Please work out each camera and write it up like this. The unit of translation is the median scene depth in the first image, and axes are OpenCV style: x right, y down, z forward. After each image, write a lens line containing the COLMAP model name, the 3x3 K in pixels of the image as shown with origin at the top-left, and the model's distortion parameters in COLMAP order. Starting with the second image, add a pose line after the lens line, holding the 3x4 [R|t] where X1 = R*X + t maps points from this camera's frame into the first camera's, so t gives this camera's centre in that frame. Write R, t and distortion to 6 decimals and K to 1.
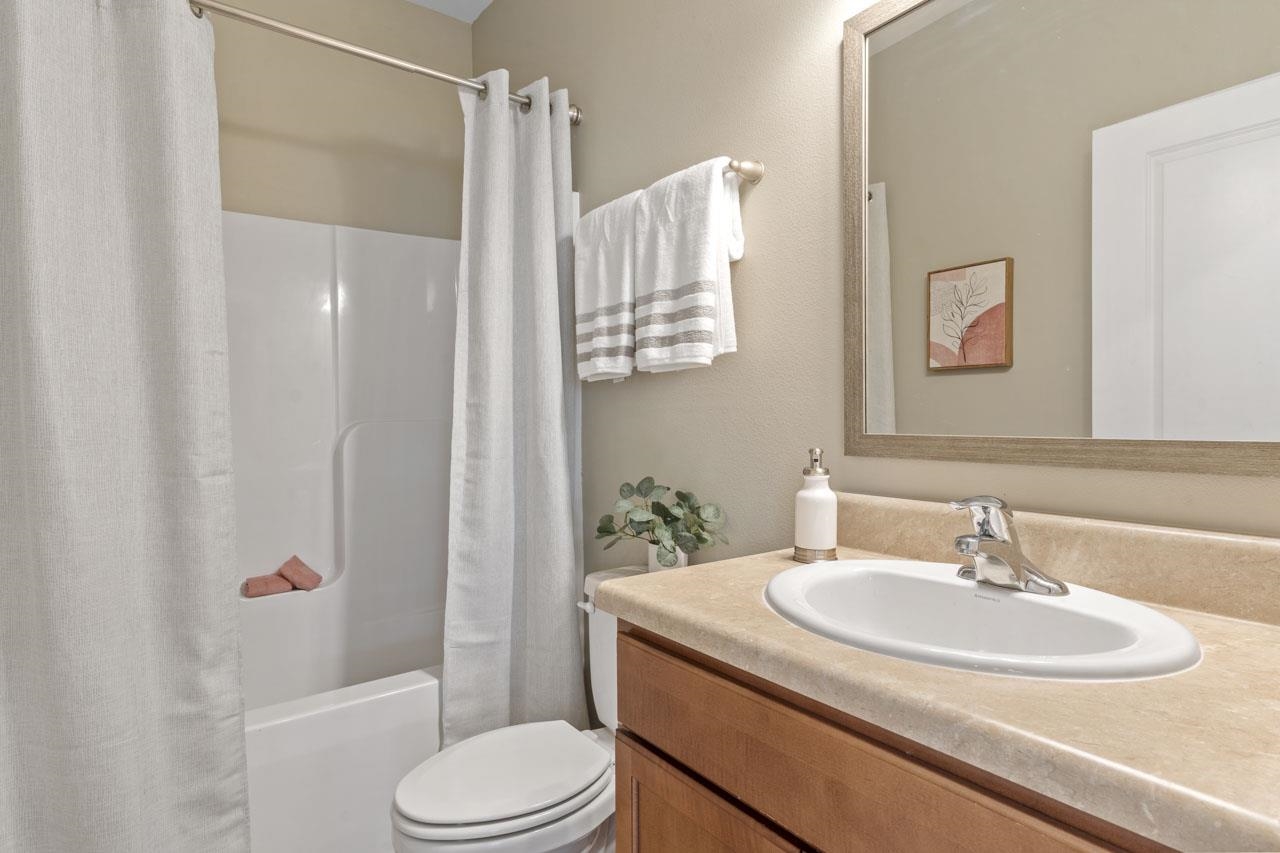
lens RADIAL K [[663.6, 0, 640.0], [0, 663.6, 426.5], [0, 0, 1]] dist [0.031908, 0.000226]
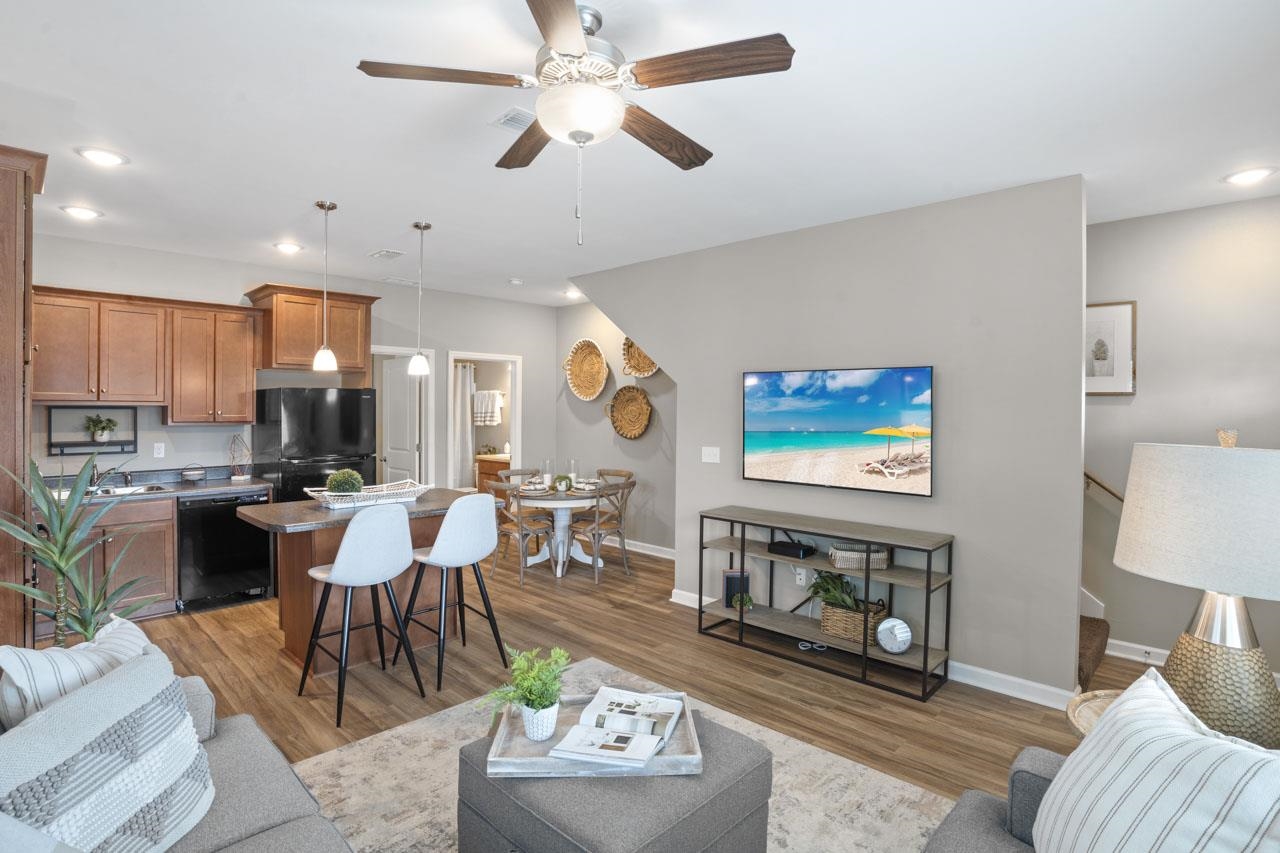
lens RADIAL K [[640.1, 0, 634.2], [0, 640.1, 413.3], [0, 0, 1]] dist [-0.082282, 0.042440]
pose [[0.988992, 0.014070, 0.147297, 0.433308], [-0.013264, 0.999891, -0.006451, -0.160099], [-0.147372, 0.004427, 0.989071, -4.374968]]
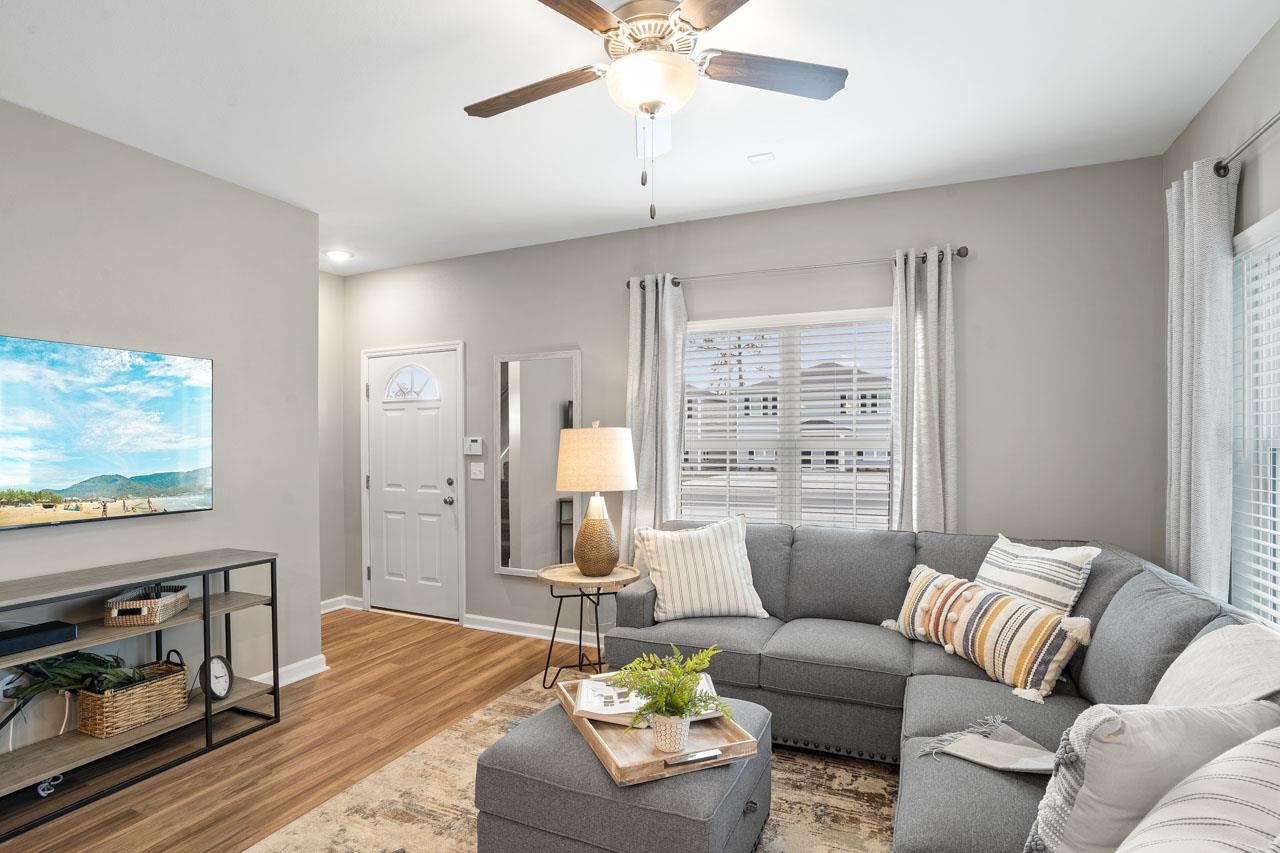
lens RADIAL K [[631.9, 0, 633.6], [0, 631.9, 427.7], [0, 0, 1]] dist [-0.075293, 0.034497]
pose [[-0.469882, 0.029322, 0.882242, -0.484746], [0.025451, 0.999483, -0.019664, -0.078240], [-0.882362, 0.013214, -0.470386, -2.623718]]
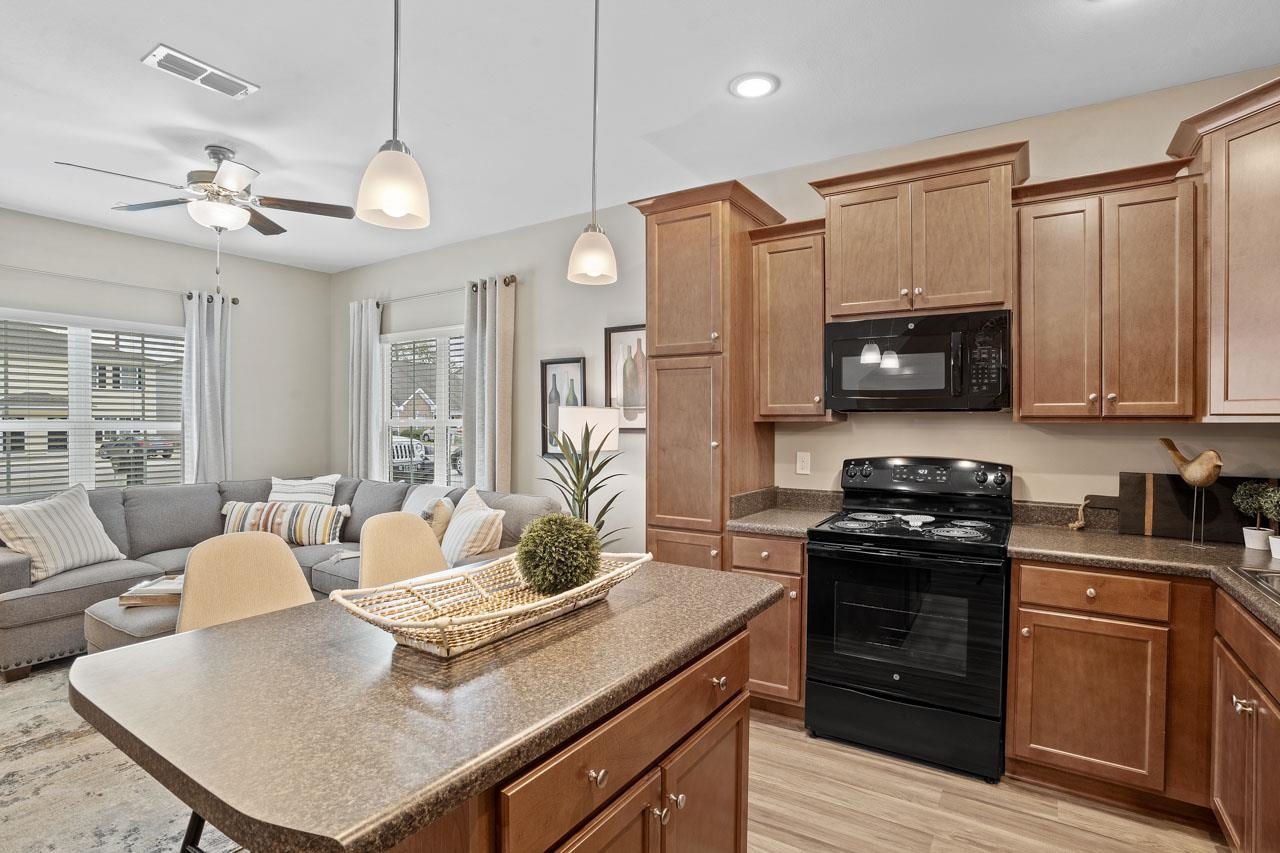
lens RADIAL K [[631.9, 0, 633.6], [0, 631.9, 427.7], [0, 0, 1]] dist [-0.075293, 0.034497]
pose [[-0.942190, 0.012192, -0.334857, -0.070629], [0.002002, 0.999525, 0.030759, -0.113603], [0.335073, 0.028311, -0.941767, -0.959052]]
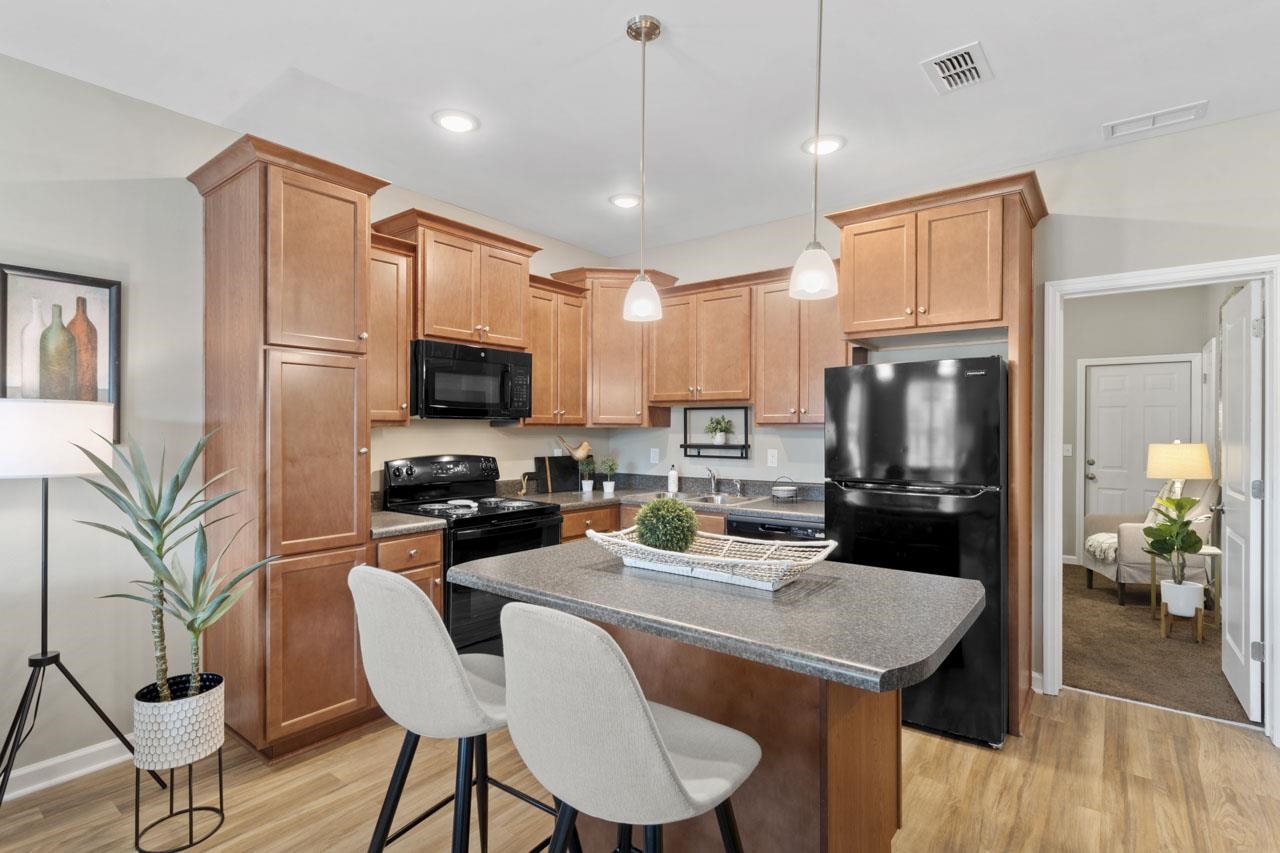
lens RADIAL K [[620.6, 0, 631.8], [0, 620.6, 424.1], [0, 0, 1]] dist [0.002540, -0.000259]
pose [[0.252218, 0.003862, -0.967663, 0.902398], [-0.019855, 0.999802, -0.001185, -0.093978], [0.967467, 0.019512, 0.252245, -2.274746]]
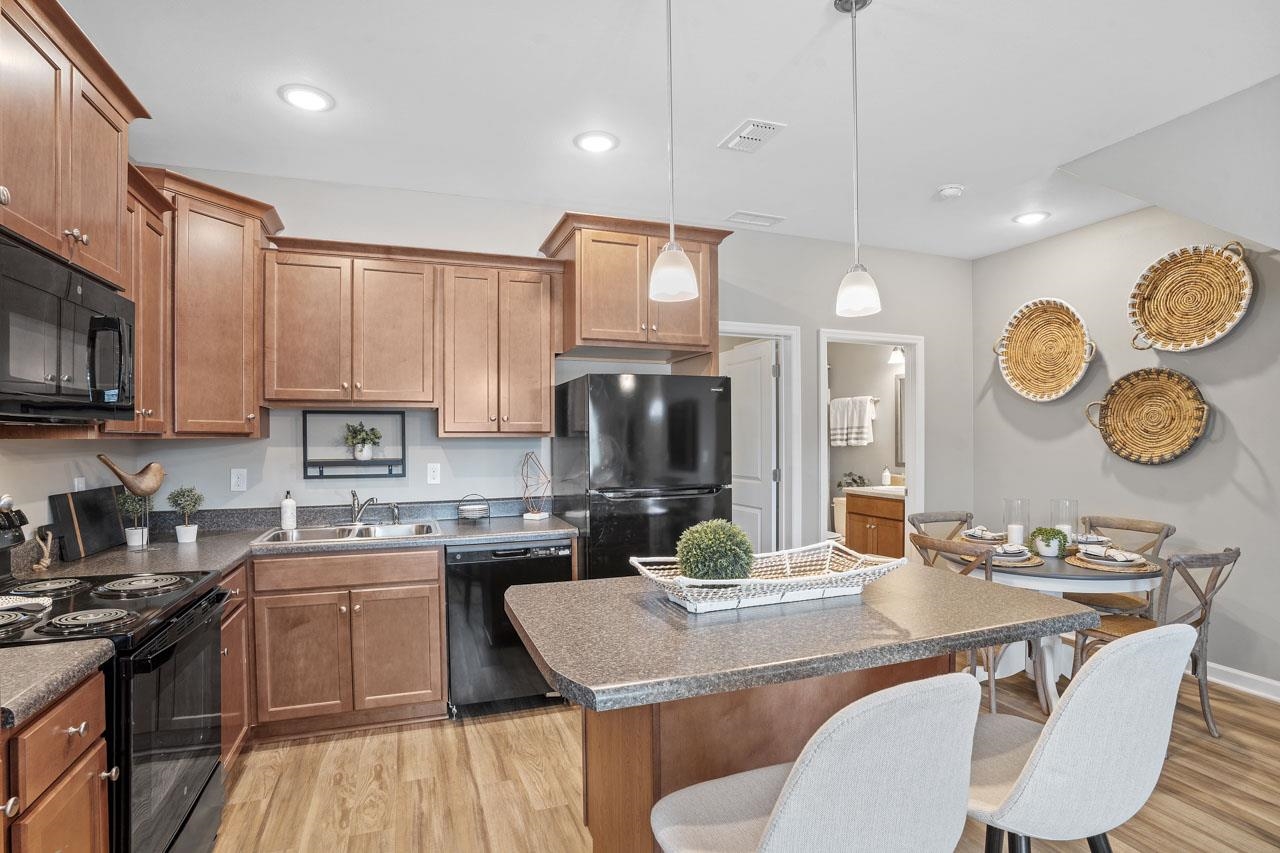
lens RADIAL K [[638.0, 0, 636.4], [0, 638.0, 444.1], [0, 0, 1]] dist [-0.073502, 0.032932]
pose [[0.955580, 0.007892, -0.294627, -0.098006], [-0.008402, 0.999965, -0.000466, -0.075631], [0.294613, 0.002921, 0.955612, -2.943199]]
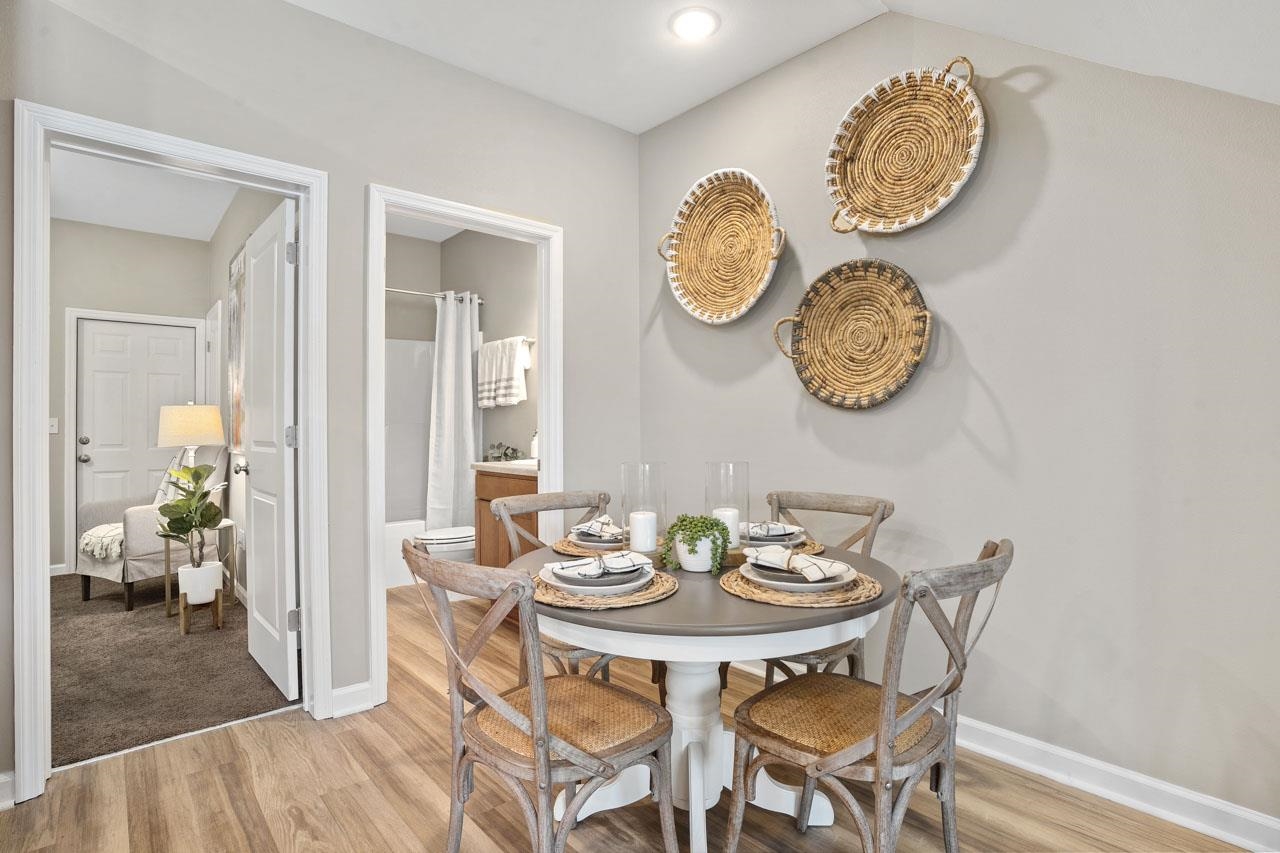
lens RADIAL K [[631.9, 0, 633.6], [0, 631.9, 427.7], [0, 0, 1]] dist [-0.075293, 0.034497]
pose [[0.997895, 0.003324, 0.064765, 0.400541], [-0.002481, 0.999911, -0.013088, 0.047034], [-0.064803, 0.012899, 0.997815, -1.706108]]
